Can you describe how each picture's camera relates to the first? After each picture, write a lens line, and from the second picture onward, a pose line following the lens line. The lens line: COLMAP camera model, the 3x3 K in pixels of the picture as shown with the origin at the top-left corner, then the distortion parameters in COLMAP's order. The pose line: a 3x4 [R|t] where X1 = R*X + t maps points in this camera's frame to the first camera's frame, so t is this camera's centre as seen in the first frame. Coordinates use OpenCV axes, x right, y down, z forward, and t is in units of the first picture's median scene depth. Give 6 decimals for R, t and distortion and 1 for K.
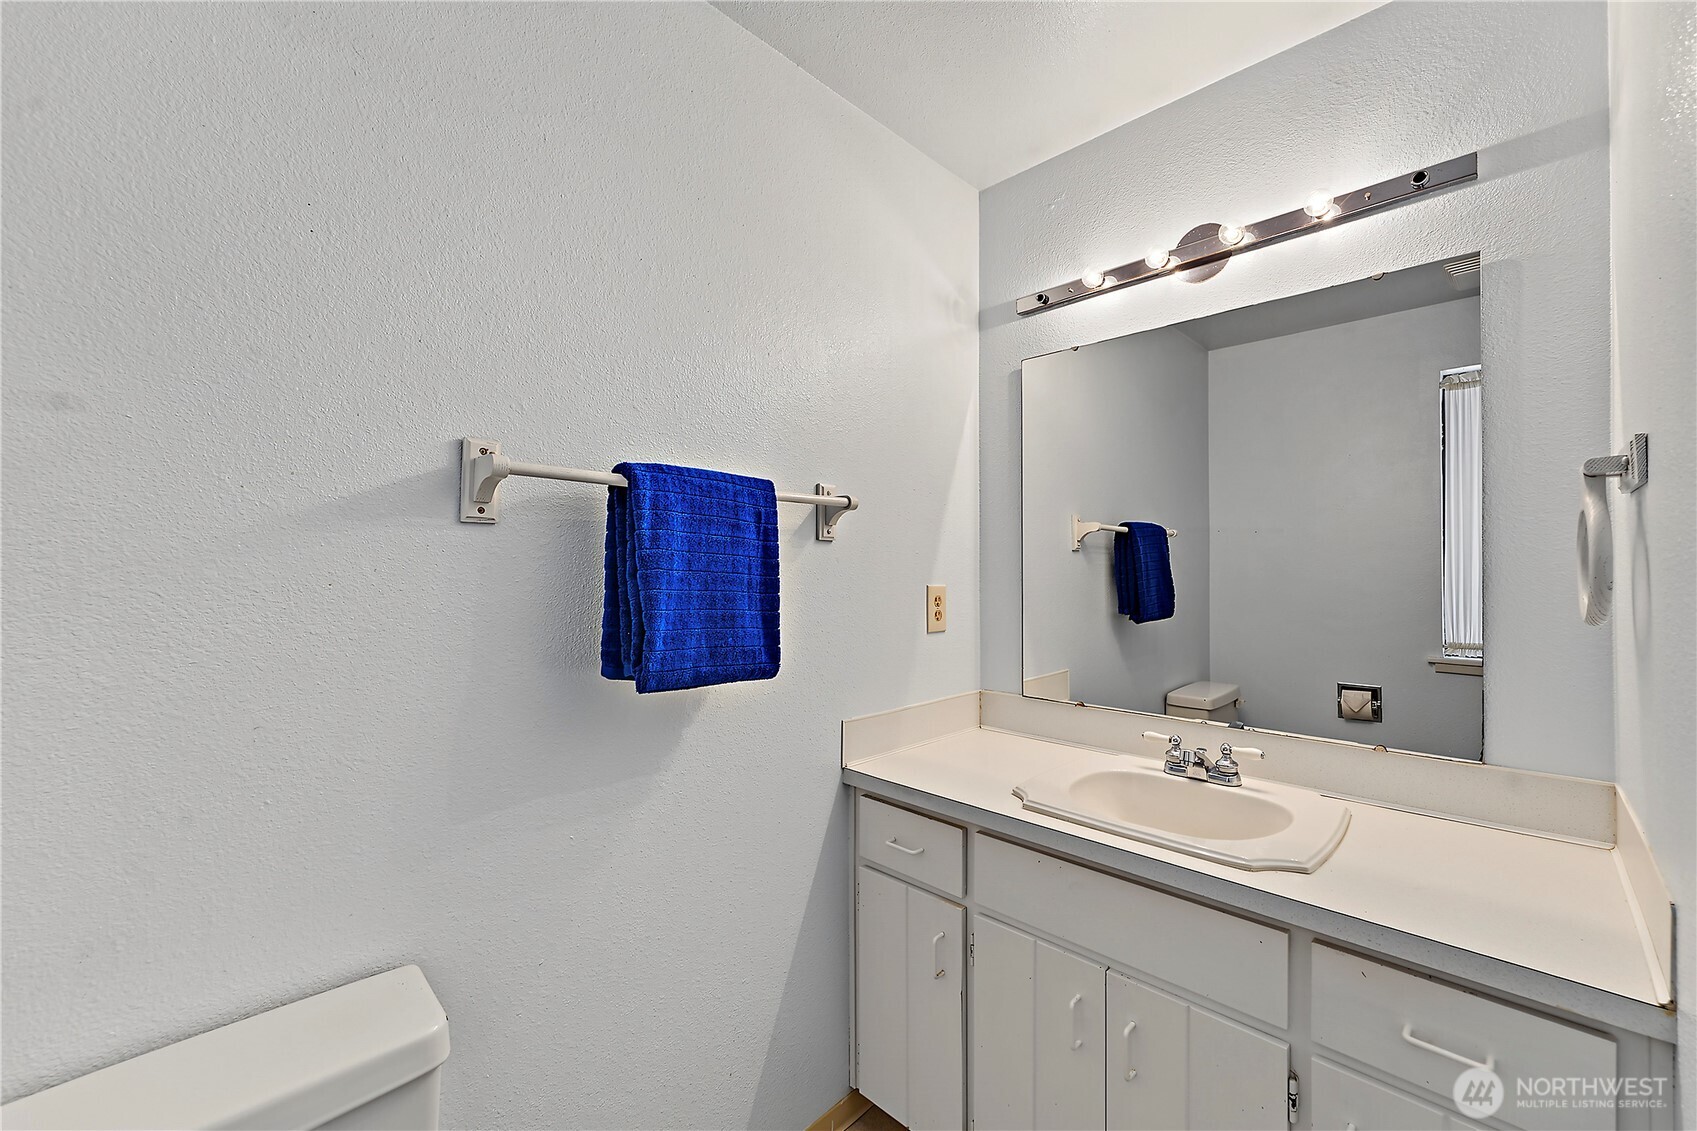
lens RADIAL K [[686.4, 0, 851.2], [0, 686.4, 552.9], [0, 0, 1]] dist [-0.003196, 0.001640]
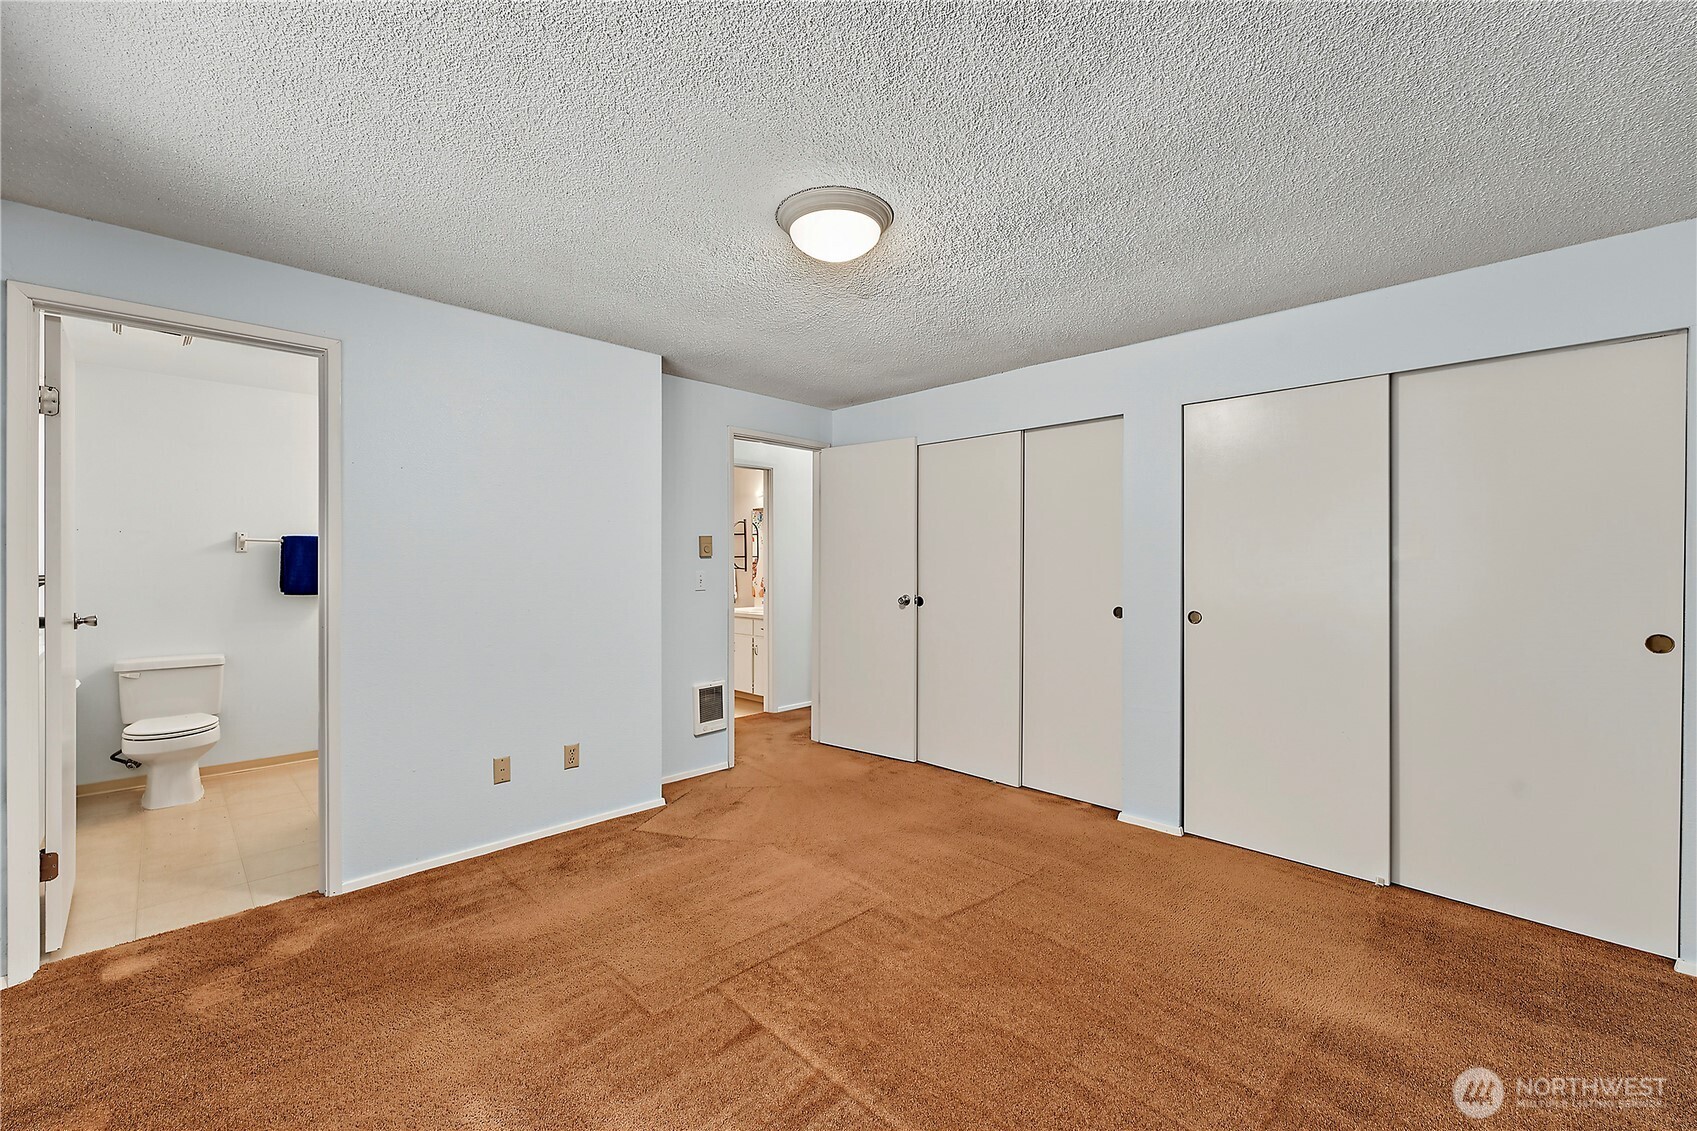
lens RADIAL K [[686.4, 0, 825.8], [0, 686.4, 562.7], [0, 0, 1]] dist [-0.003196, 0.001640]
pose [[0.999084, 0.000451, -0.042800, 2.642841], [0.000412, 0.999797, 0.020161, -0.056295], [0.042800, -0.020160, 0.998880, -2.481386]]
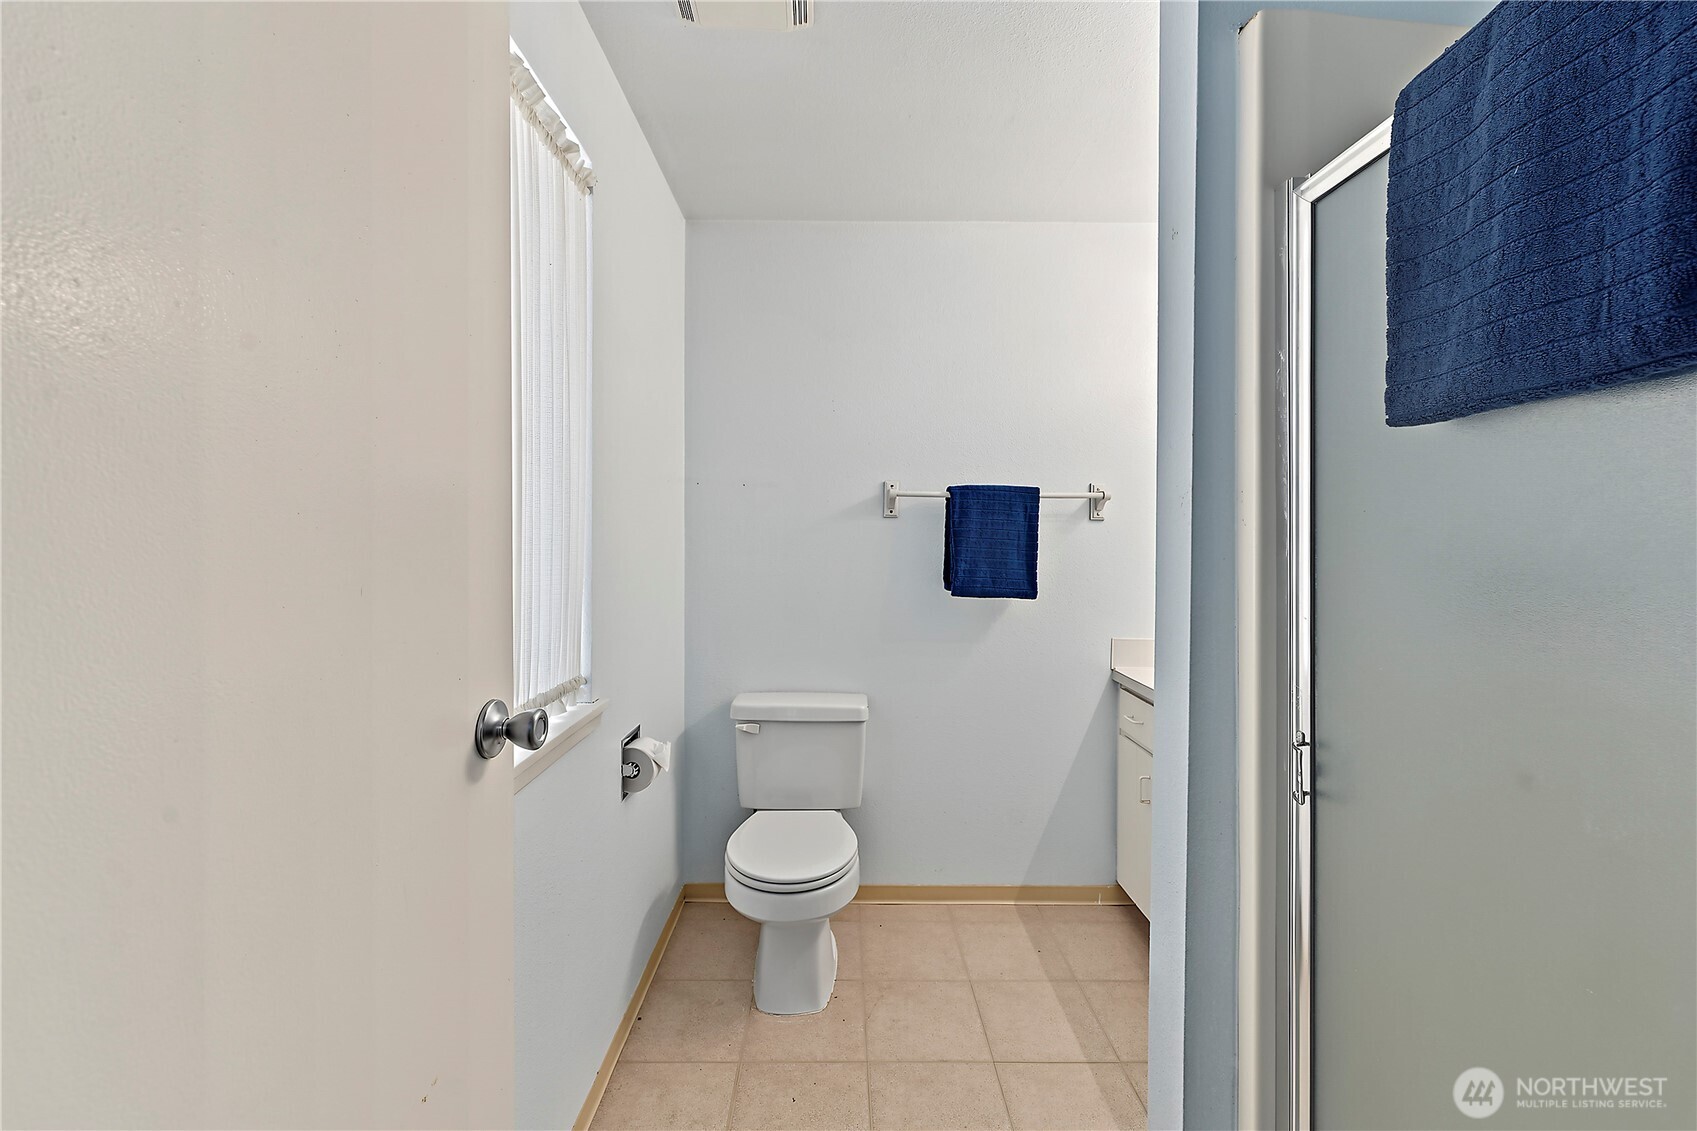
lens RADIAL K [[686.4, 0, 845.4], [0, 686.4, 555.0], [0, 0, 1]] dist [-0.003196, 0.001640]
pose [[0.721343, 0.009441, -0.692514, 0.822764], [0.009864, 0.999666, 0.023903, 0.022226], [0.692508, -0.024073, 0.721009, -0.670122]]
